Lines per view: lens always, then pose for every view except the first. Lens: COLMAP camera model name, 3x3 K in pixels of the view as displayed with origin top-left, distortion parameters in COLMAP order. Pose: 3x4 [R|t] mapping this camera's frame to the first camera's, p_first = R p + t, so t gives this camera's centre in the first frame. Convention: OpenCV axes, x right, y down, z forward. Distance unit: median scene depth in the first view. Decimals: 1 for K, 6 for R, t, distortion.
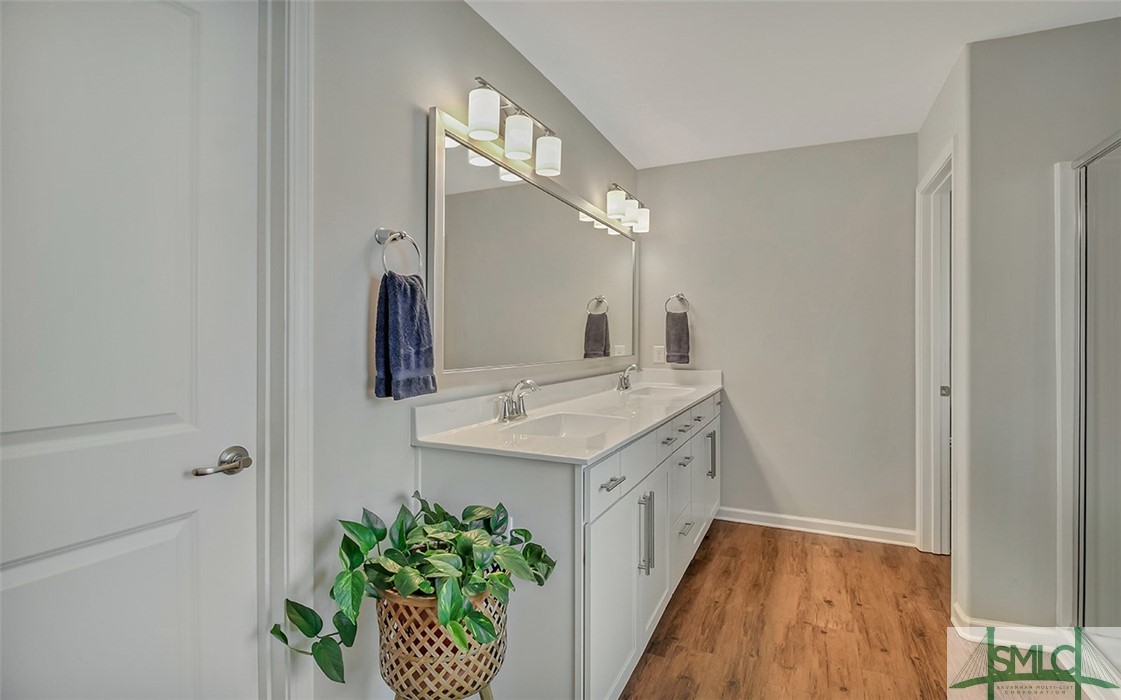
lens RADIAL K [[538.2, 0, 563.9], [0, 538.2, 331.1], [0, 0, 1]] dist [-0.000401, -0.010475]
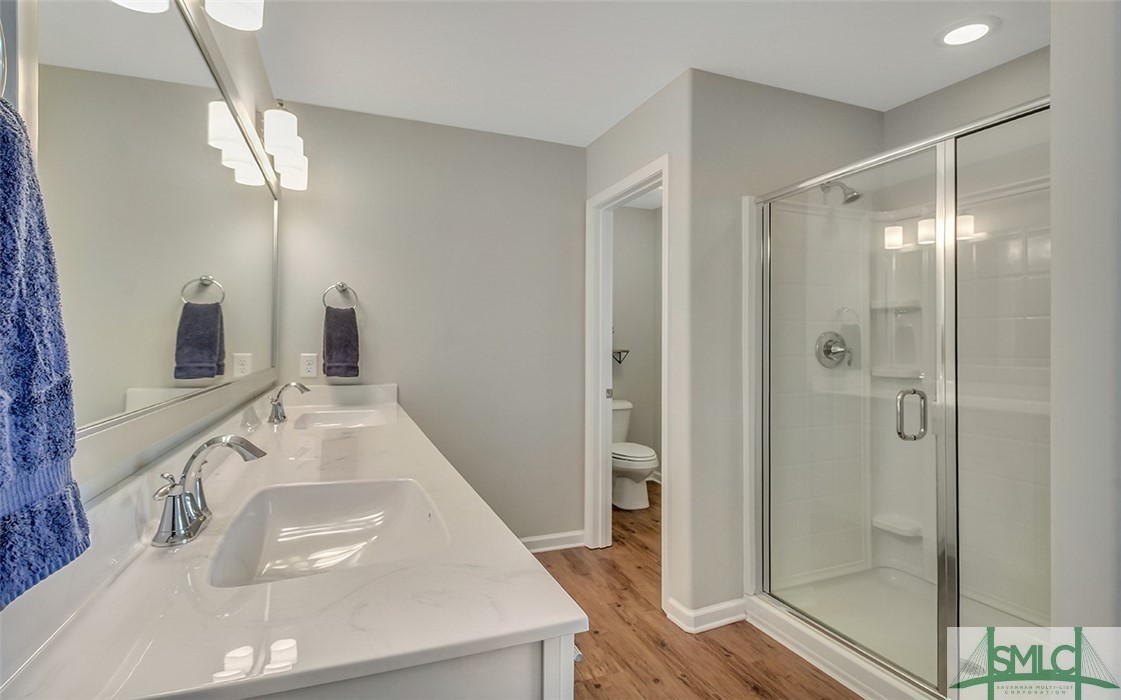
lens RADIAL K [[538.2, 0, 563.9], [0, 538.2, 331.1], [0, 0, 1]] dist [-0.000401, -0.010475]
pose [[0.686670, 0.019067, 0.726719, -0.135867], [-0.013859, 0.999818, -0.013138, 0.003031], [-0.726837, -0.001050, 0.686809, 0.322811]]
